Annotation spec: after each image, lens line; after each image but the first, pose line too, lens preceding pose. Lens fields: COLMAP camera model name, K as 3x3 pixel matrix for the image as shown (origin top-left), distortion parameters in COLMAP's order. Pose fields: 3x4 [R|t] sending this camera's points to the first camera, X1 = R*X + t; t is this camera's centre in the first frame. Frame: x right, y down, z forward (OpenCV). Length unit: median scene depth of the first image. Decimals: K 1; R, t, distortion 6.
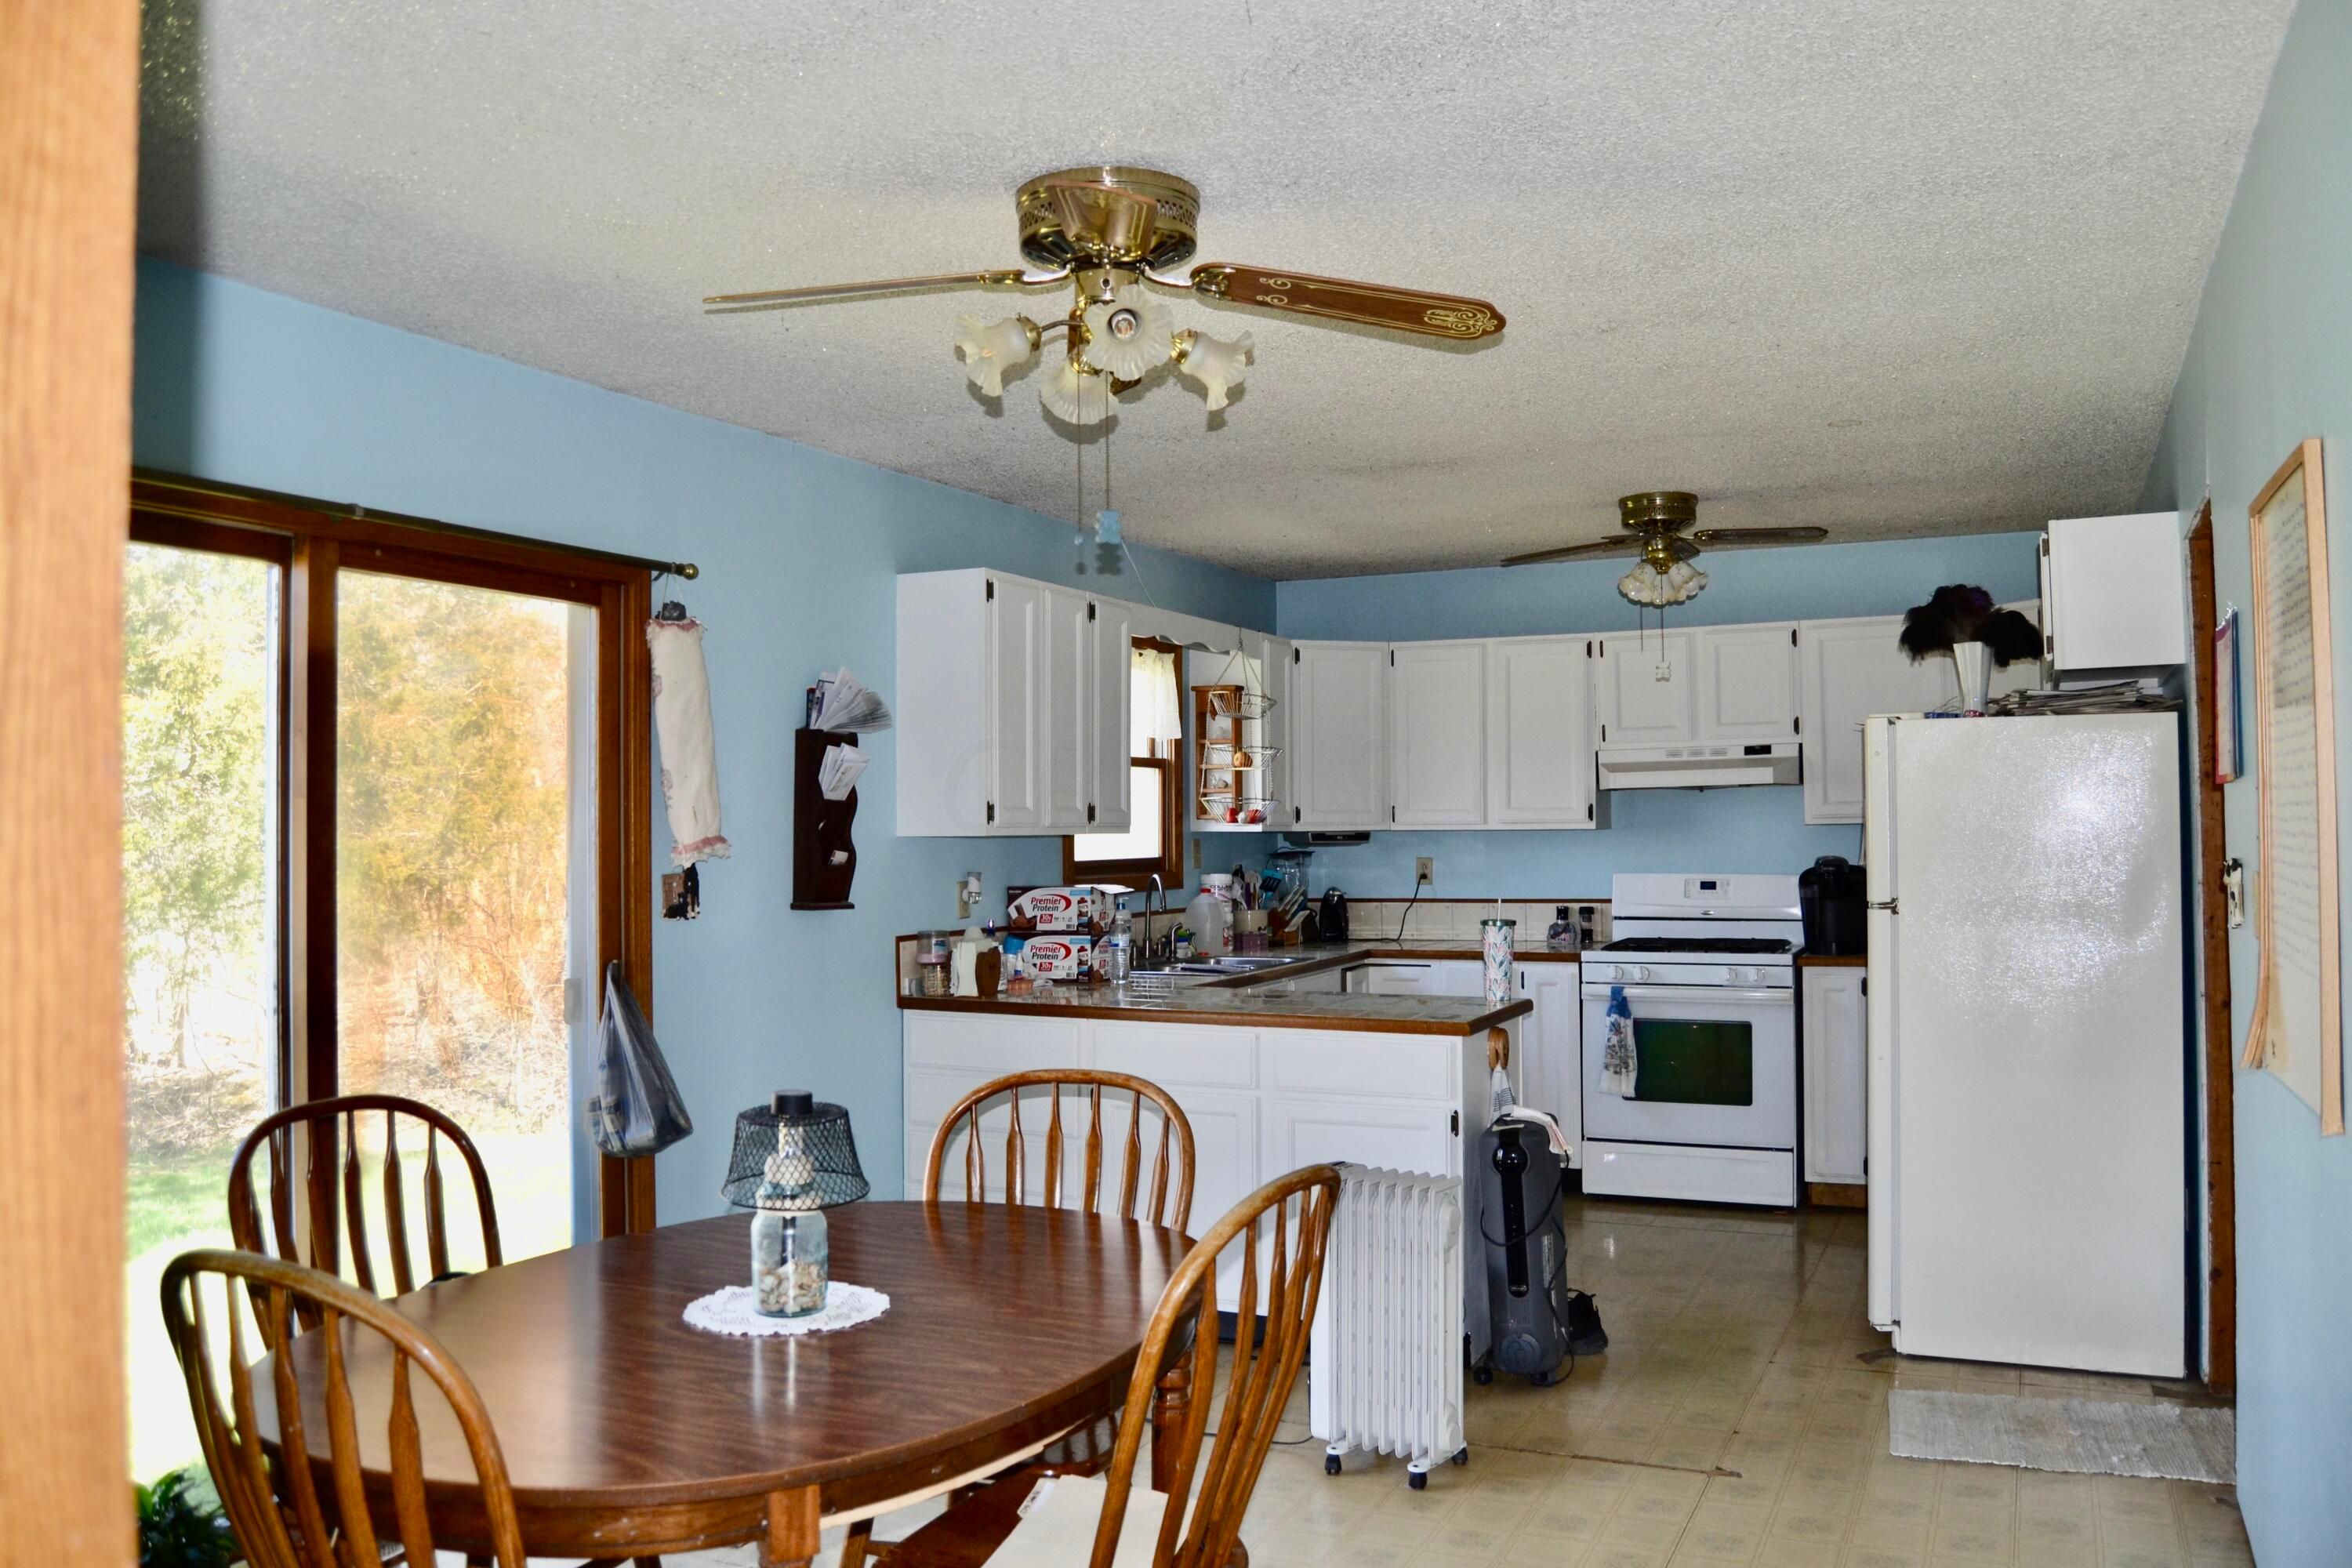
lens RADIAL K [[1842.5, 0, 1174.4], [0, 1842.5, 775.0], [0, 0, 1]] dist [-0.097866, 0.041173]
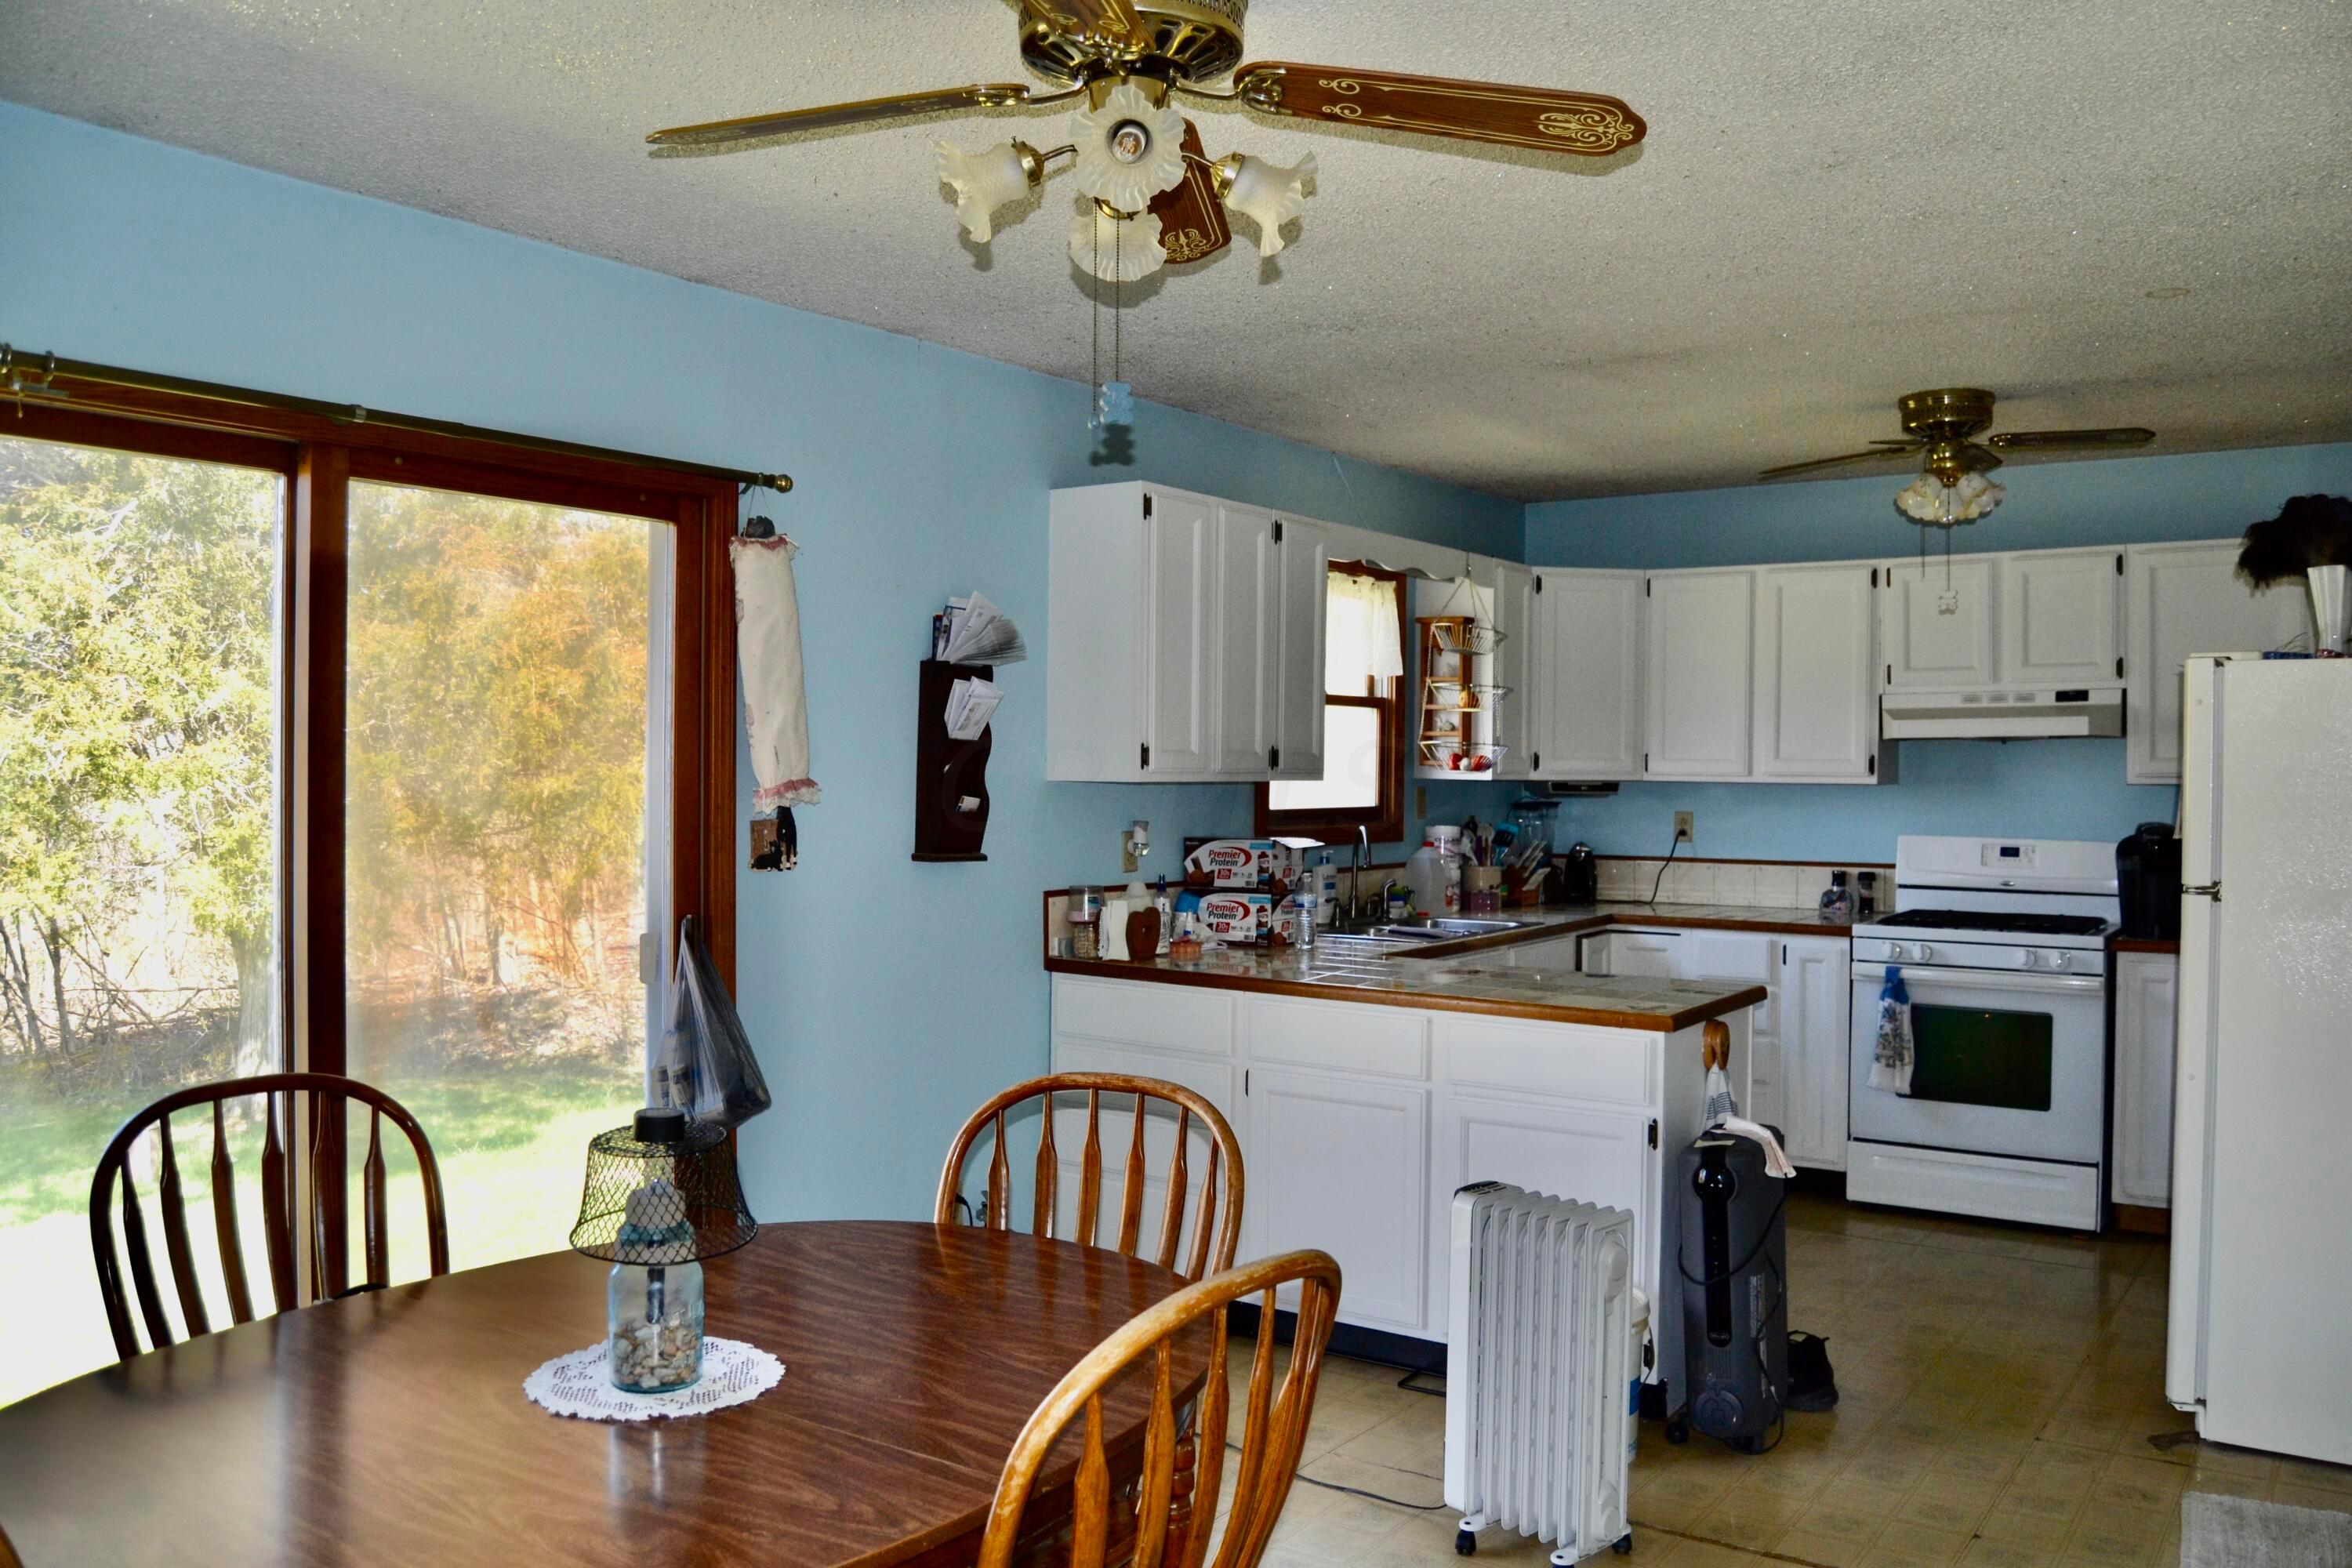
lens RADIAL K [[1842.5, 0, 1176.9], [0, 1842.5, 773.9], [0, 0, 1]] dist [-0.097866, 0.041173]
pose [[0.984743, 0.017762, -0.173108, 0.075599], [-0.011927, 0.999327, 0.034690, -0.002144], [0.173608, -0.032096, 0.984292, 0.132938]]
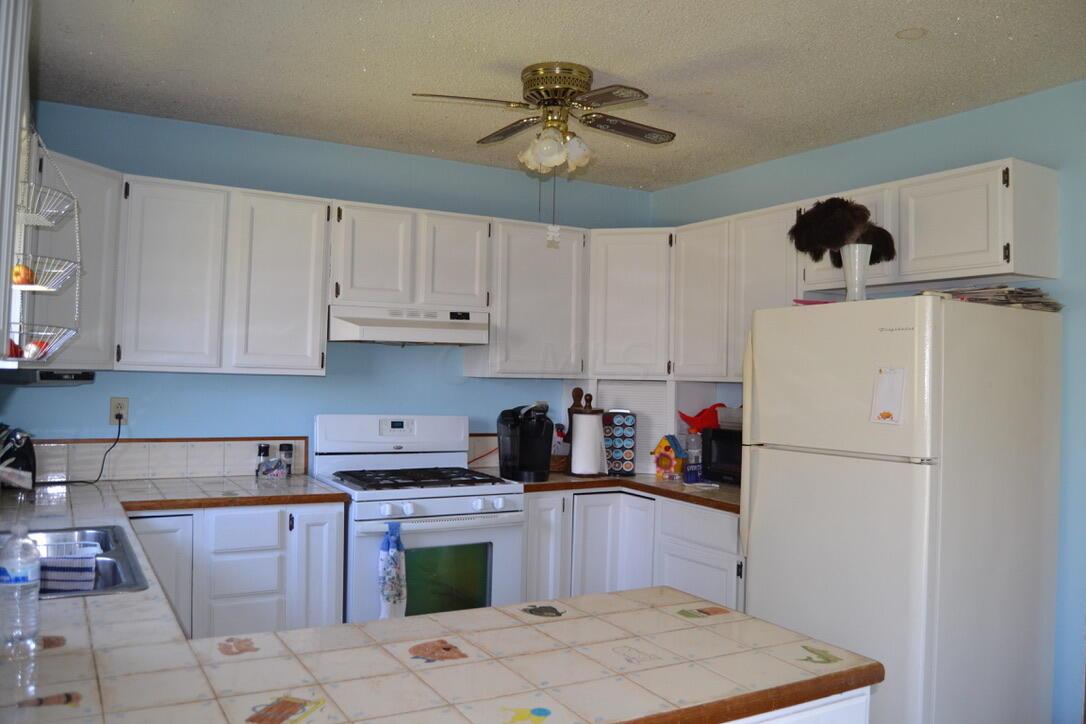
lens RADIAL K [[850.8, 0, 547.5], [0, 850.8, 368.5], [0, 0, 1]] dist [-0.097866, 0.041173]
pose [[0.572512, 0.031221, 0.819302, -0.165484], [-0.053150, 0.998586, -0.000913, 0.027428], [-0.818172, -0.043023, 0.573362, 0.886698]]
